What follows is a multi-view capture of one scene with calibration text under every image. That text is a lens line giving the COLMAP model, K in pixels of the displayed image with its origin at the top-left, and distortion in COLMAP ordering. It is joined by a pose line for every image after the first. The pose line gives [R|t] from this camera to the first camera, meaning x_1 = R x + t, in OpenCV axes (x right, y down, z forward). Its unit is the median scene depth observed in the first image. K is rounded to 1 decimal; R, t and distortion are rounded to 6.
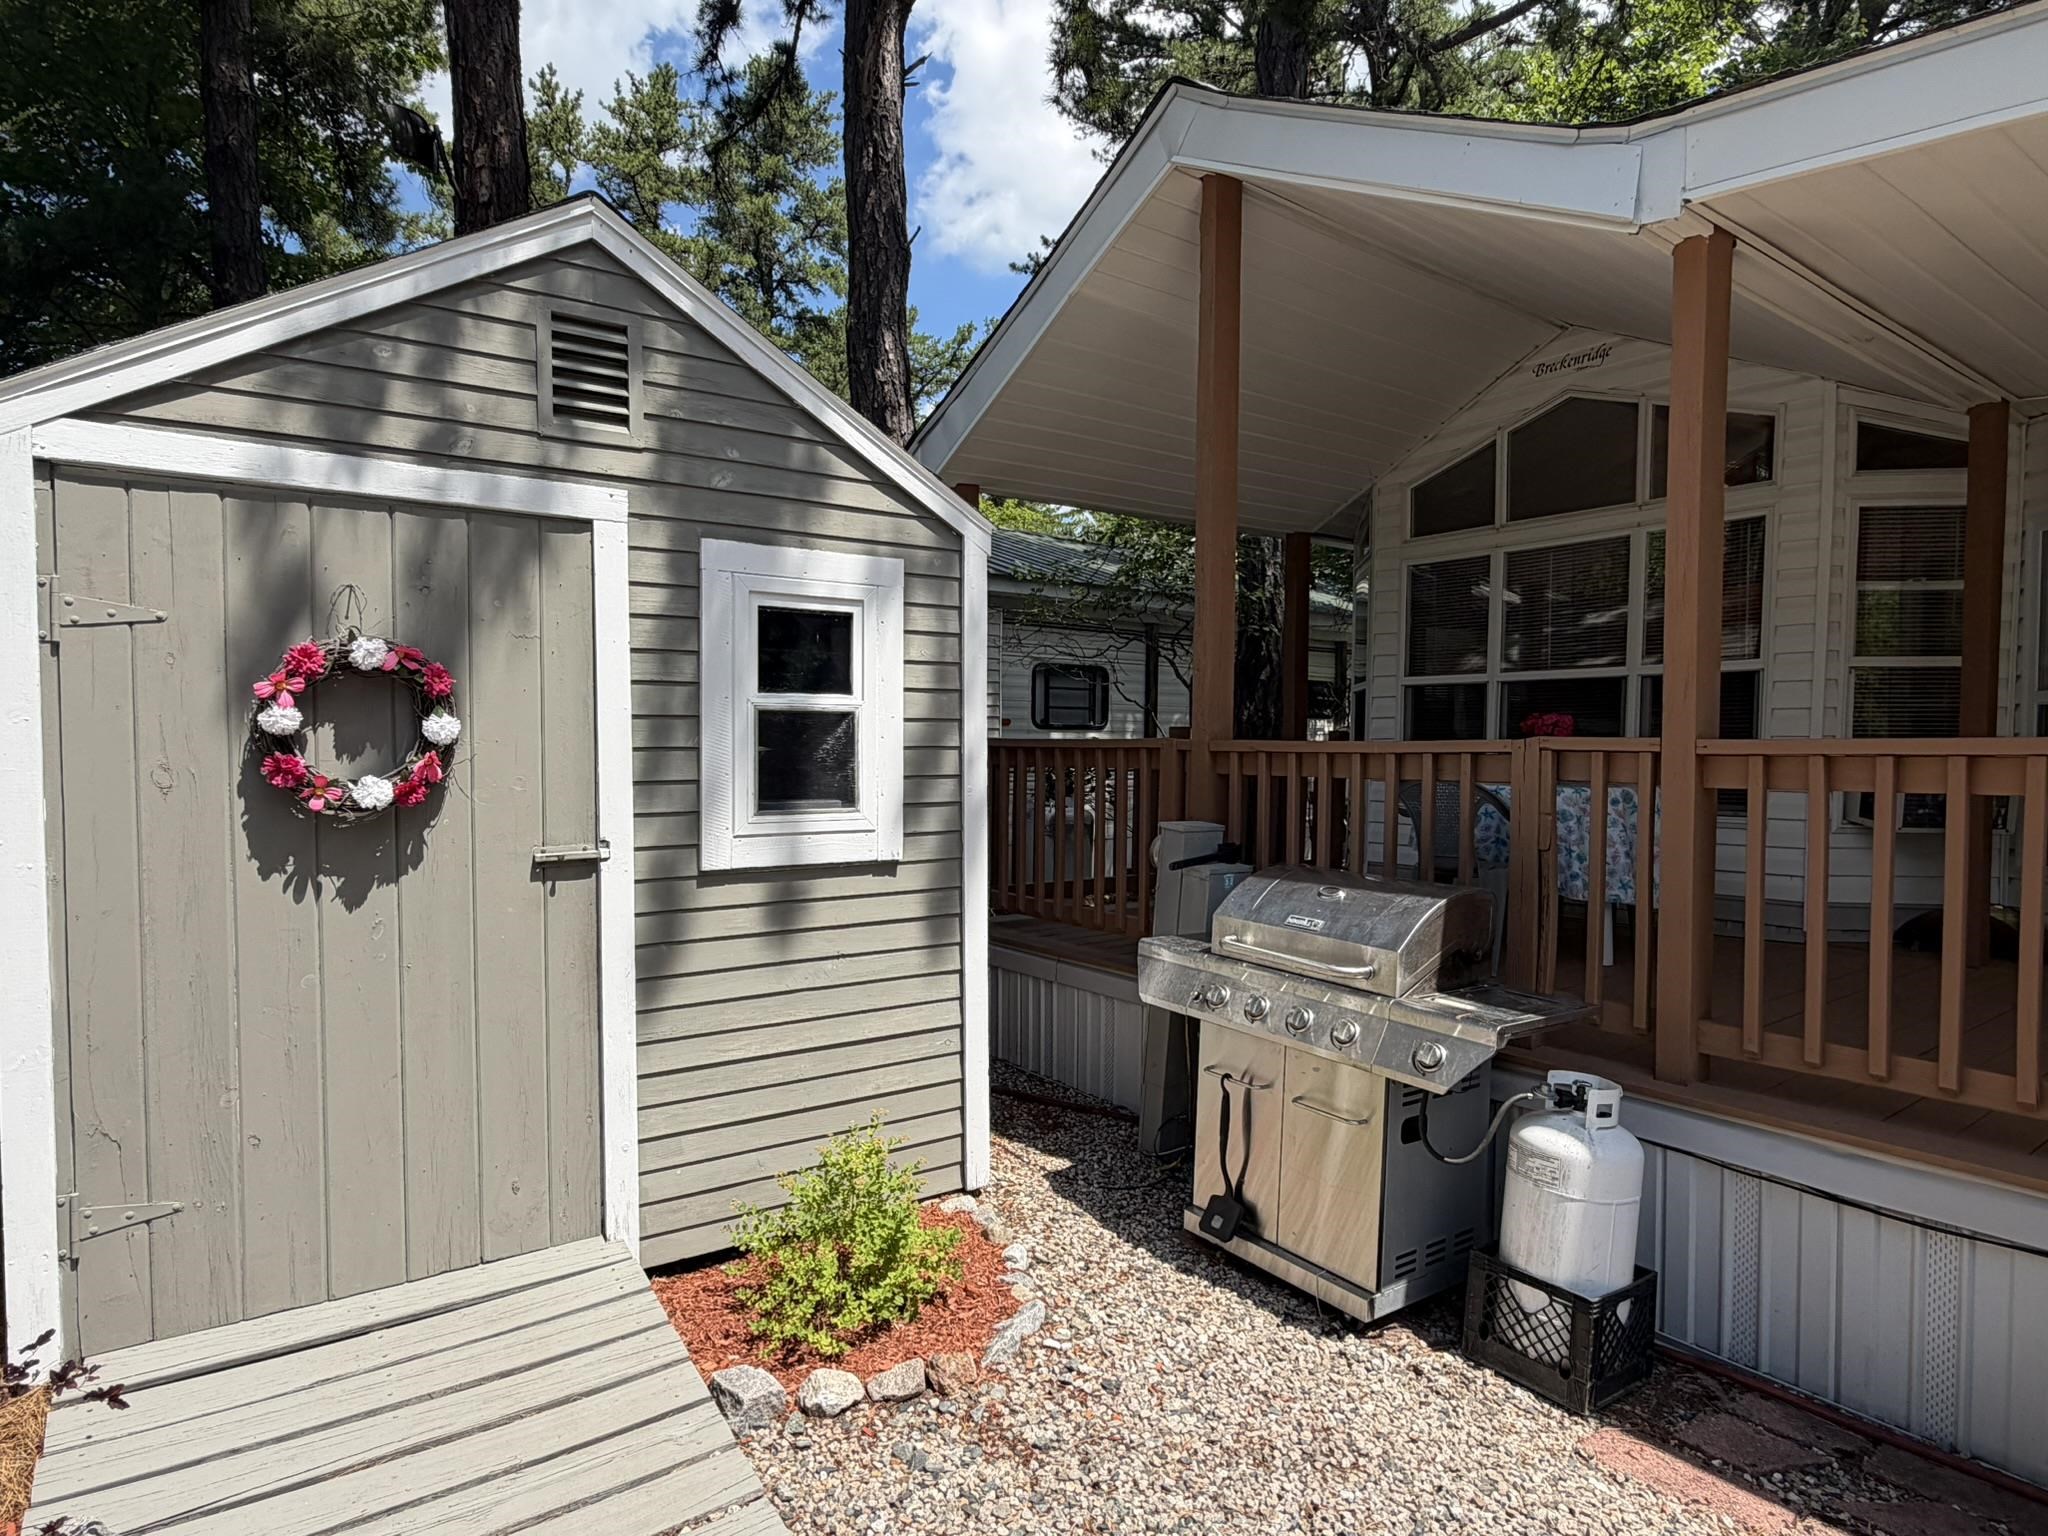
lens RADIAL K [[1161.5, 0, 1022.3], [0, 1161.5, 771.0], [0, 0, 1]] dist [0.000421, 0.002095]
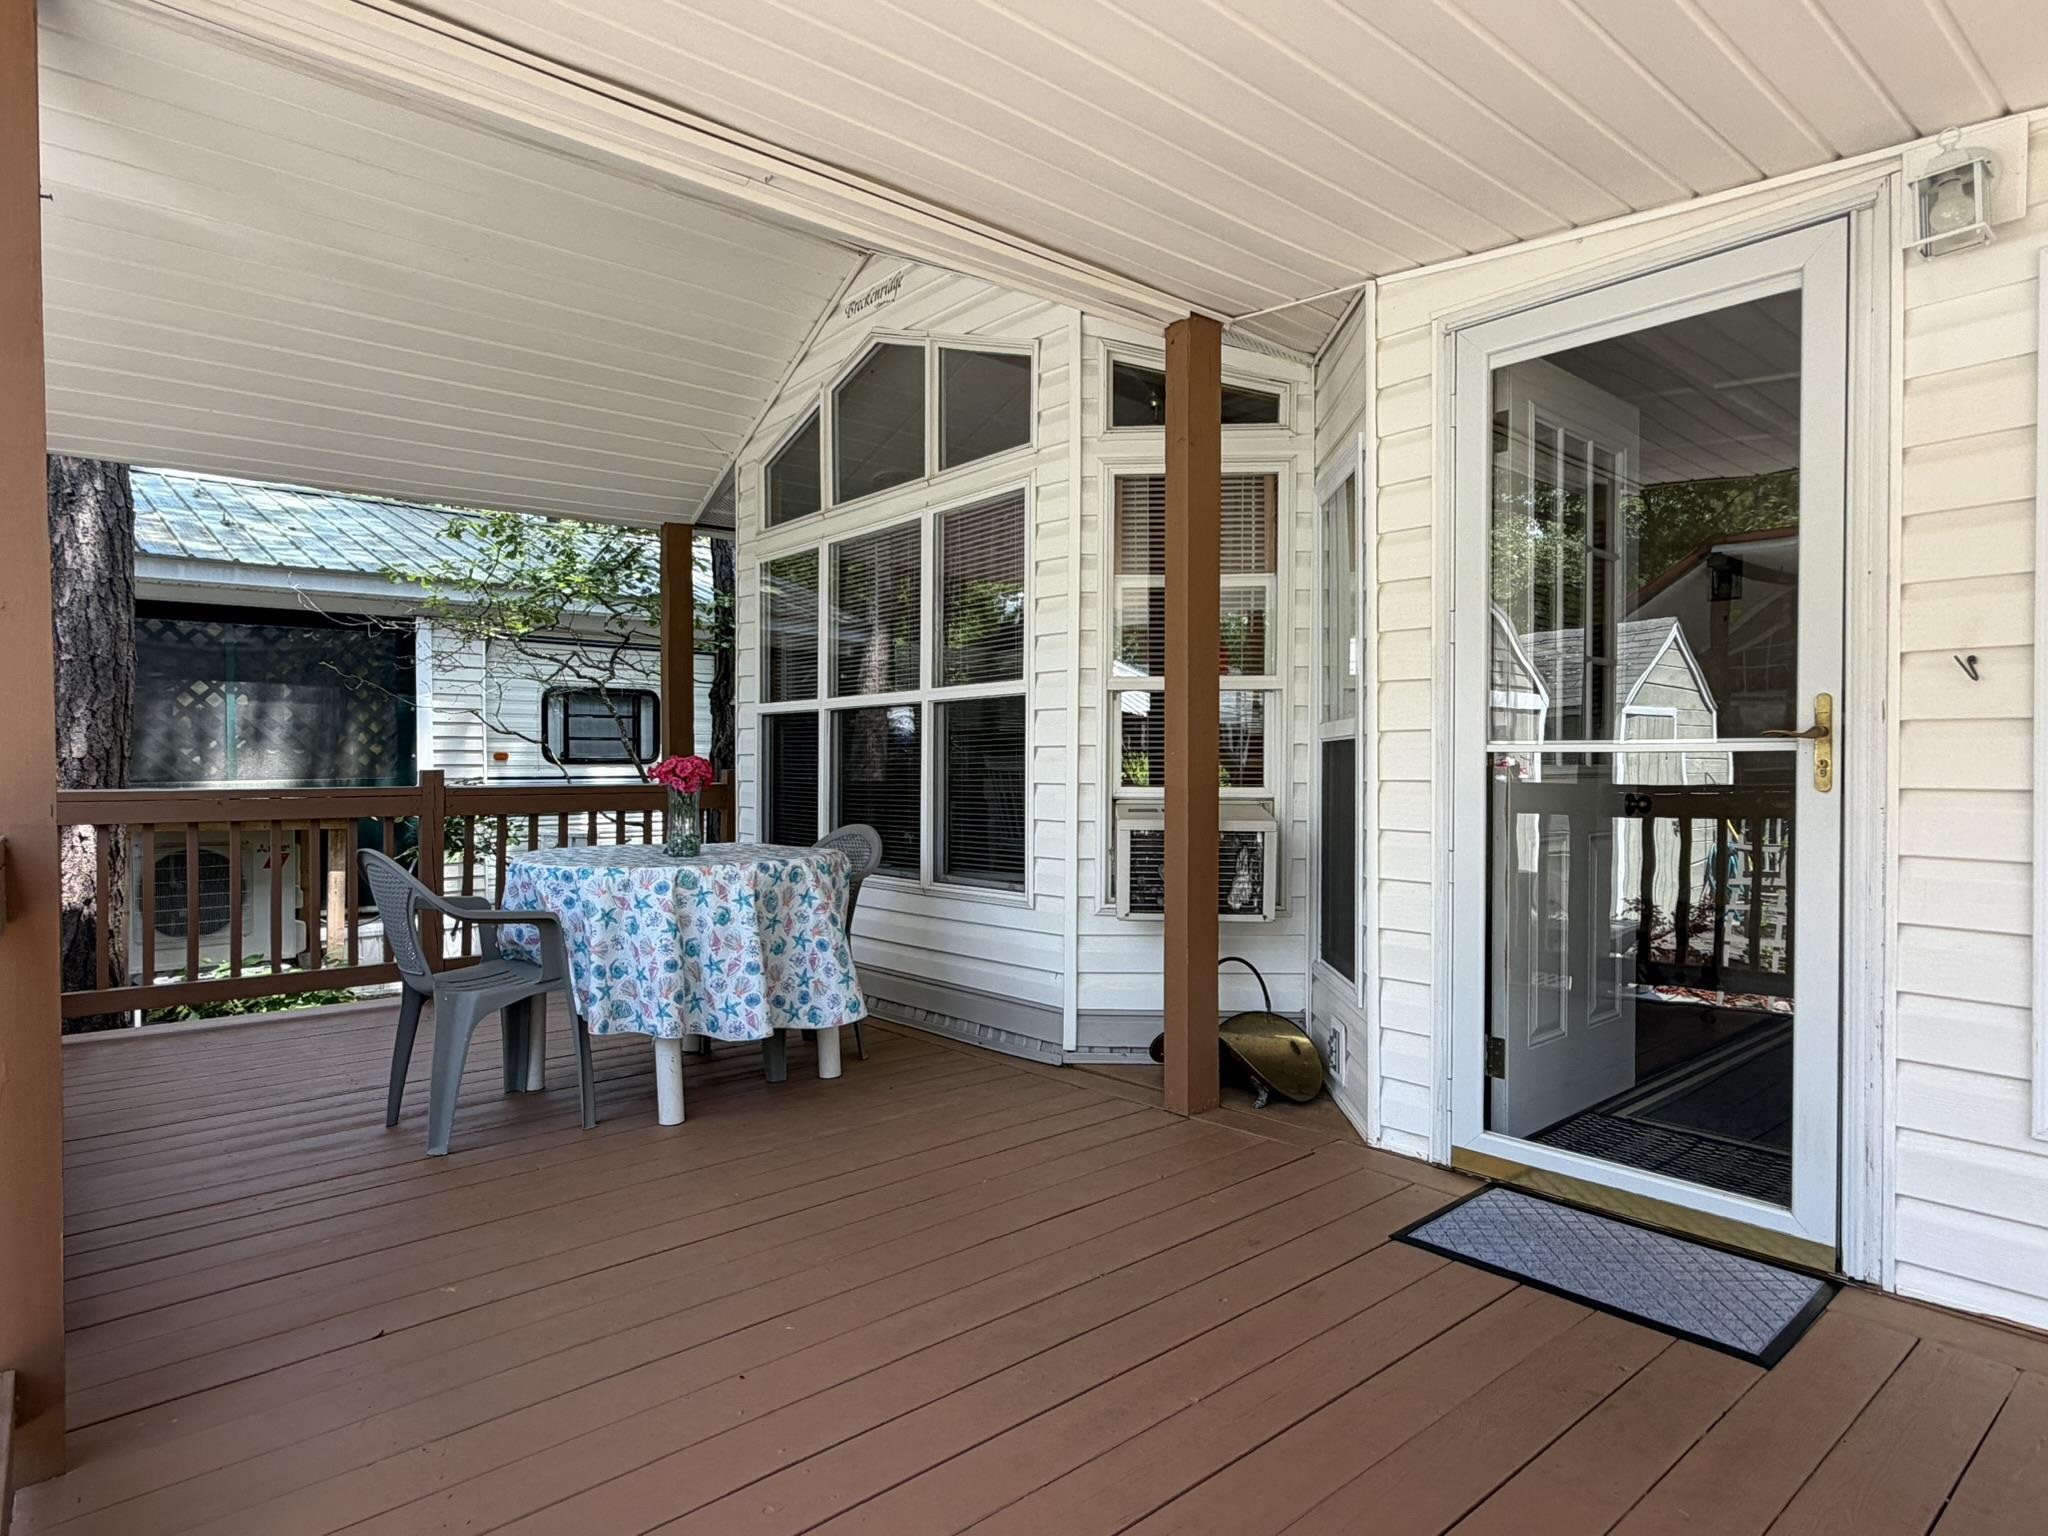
lens RADIAL K [[1161.5, 0, 1021.0], [0, 1161.5, 778.7], [0, 0, 1]] dist [0.000421, 0.002095]
pose [[0.998314, -0.006399, 0.057698, 0.496980], [0.007173, 0.999887, -0.013217, -0.018659], [-0.057607, 0.013609, 0.998247, 0.212899]]
